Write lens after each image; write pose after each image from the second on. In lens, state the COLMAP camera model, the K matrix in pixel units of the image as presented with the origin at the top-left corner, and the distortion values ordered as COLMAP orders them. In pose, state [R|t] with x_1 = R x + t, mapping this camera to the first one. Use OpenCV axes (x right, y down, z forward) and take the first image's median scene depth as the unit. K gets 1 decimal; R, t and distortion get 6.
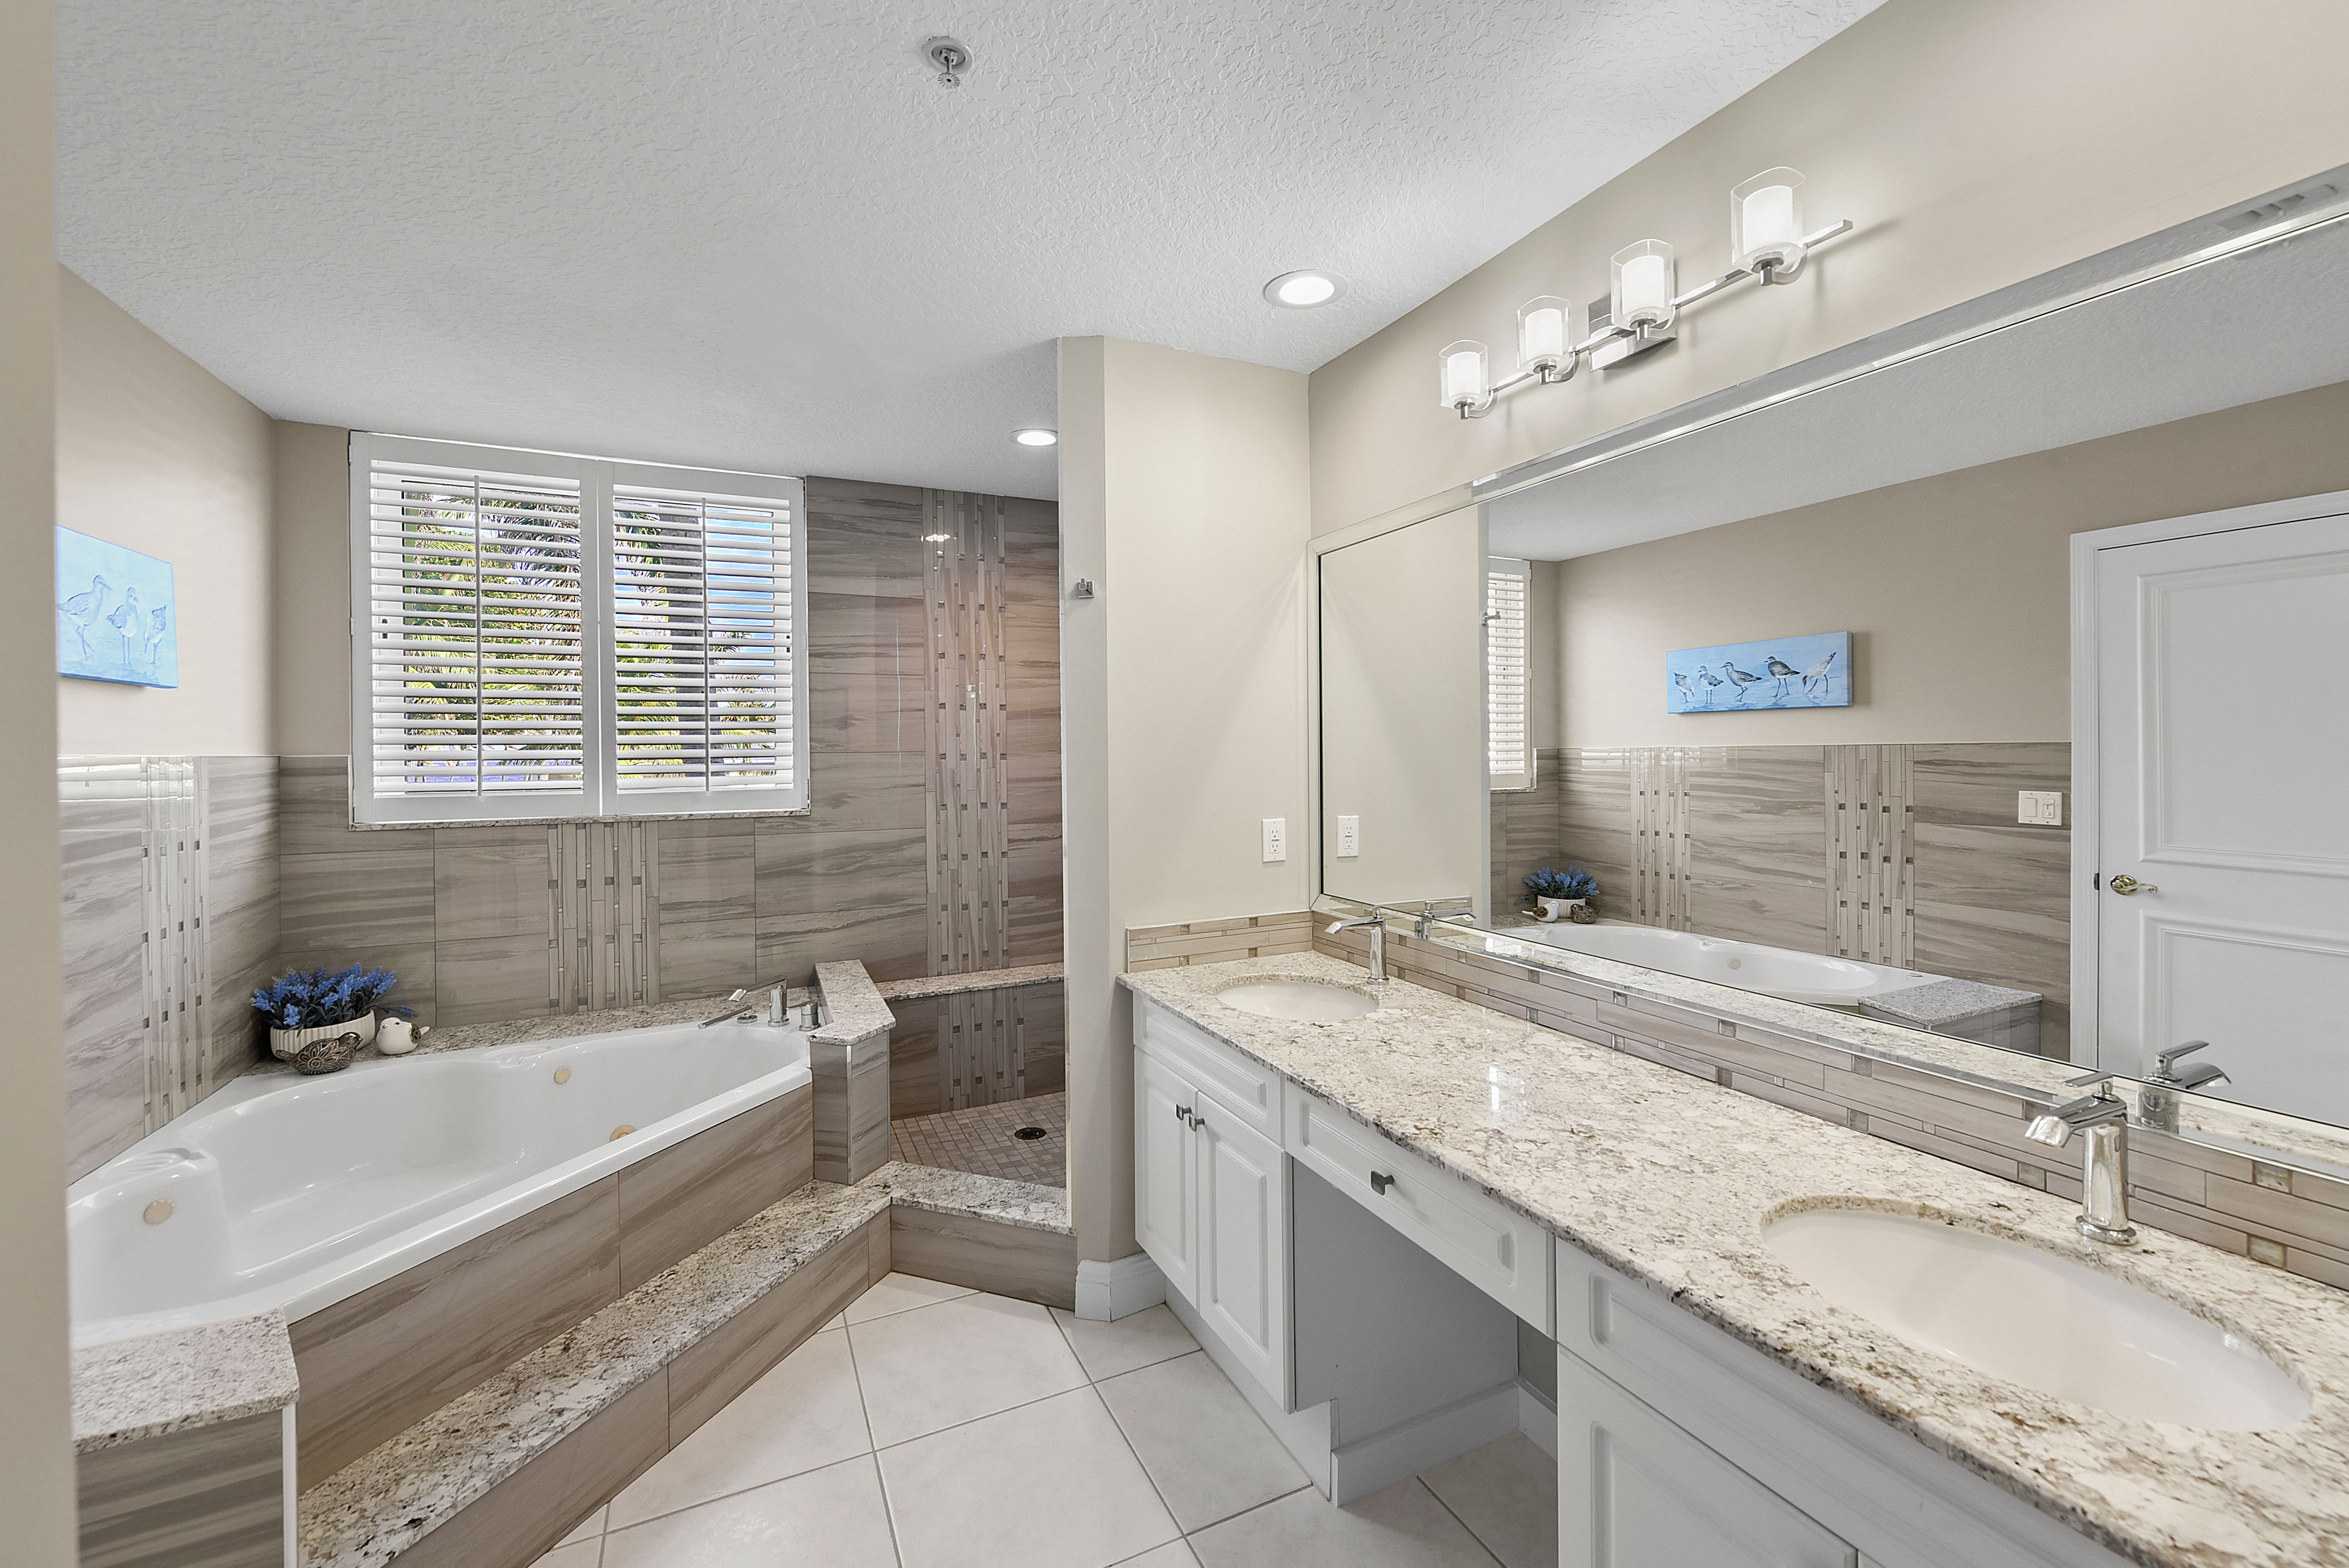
lens RADIAL K [[949.7, 0, 1184.1], [0, 949.7, 749.6], [0, 0, 1]] dist [-0.000936, -0.000182]
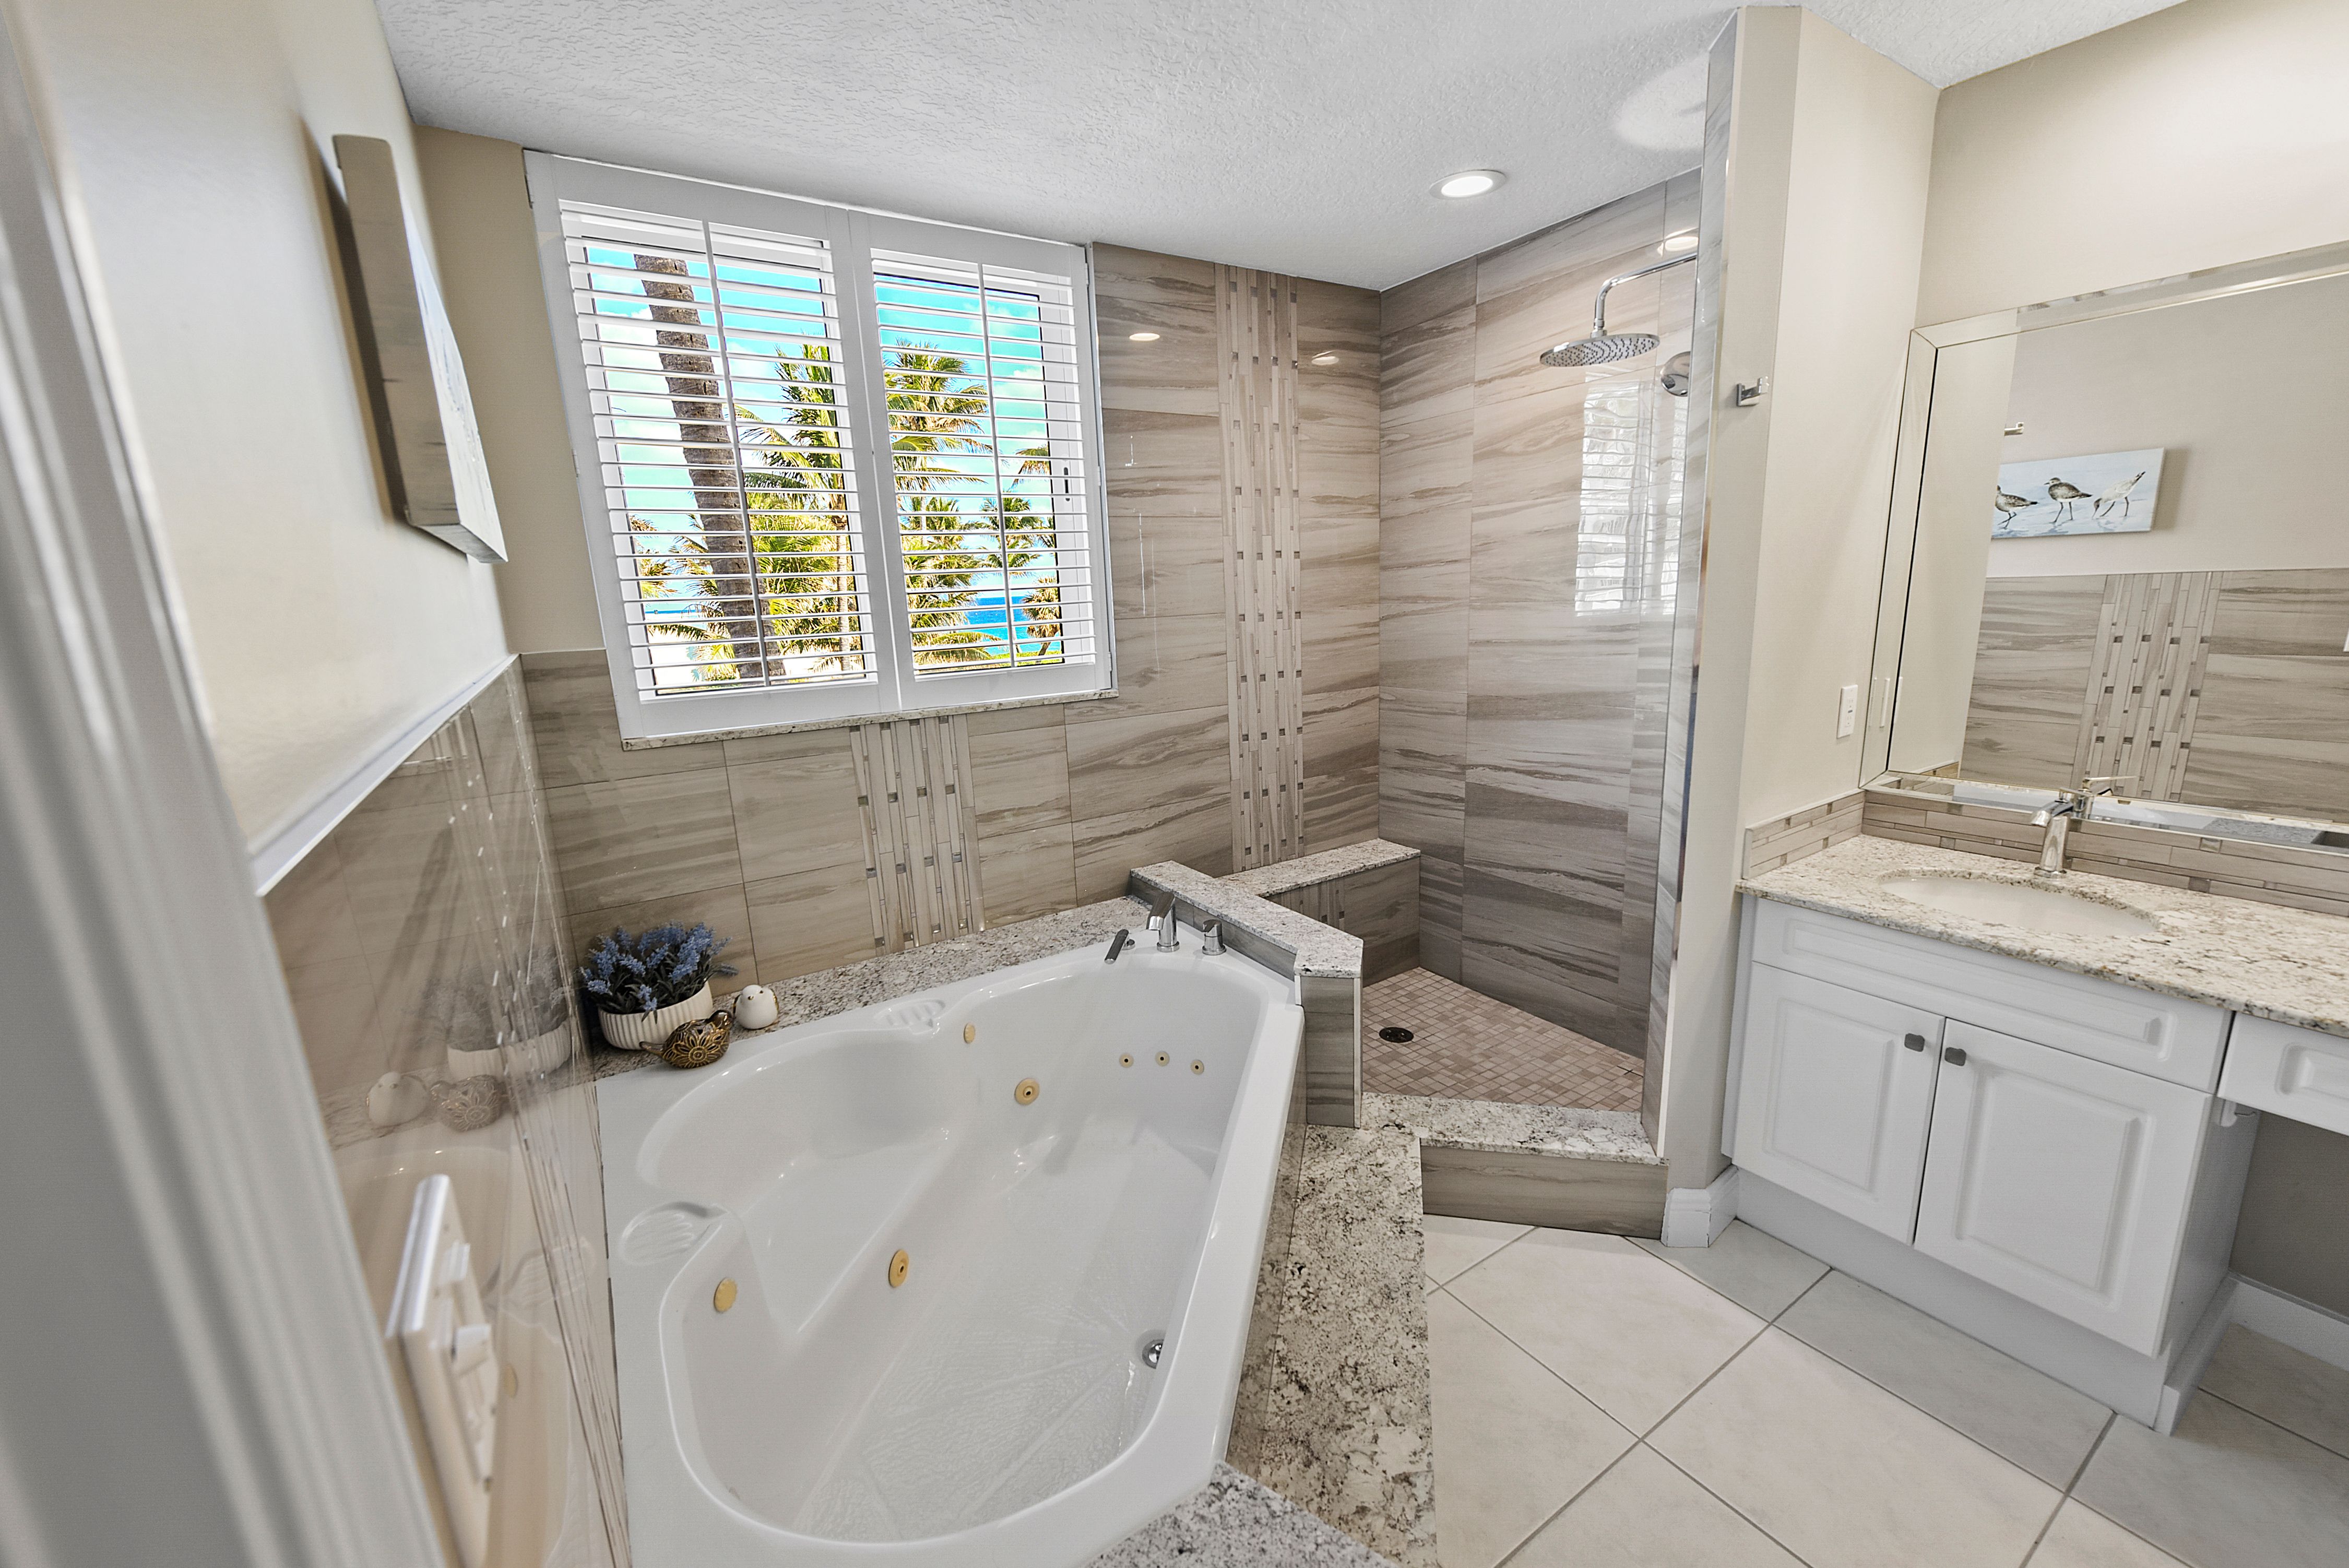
lens RADIAL K [[949.7, 0, 1179.1], [0, 949.7, 798.3], [0, 0, 1]] dist [-0.000936, -0.000182]
pose [[0.991561, -0.054848, 0.117471, -0.435865], [0.028303, 0.975824, 0.216717, -0.021304], [-0.126517, -0.211563, 0.969141, 0.175498]]
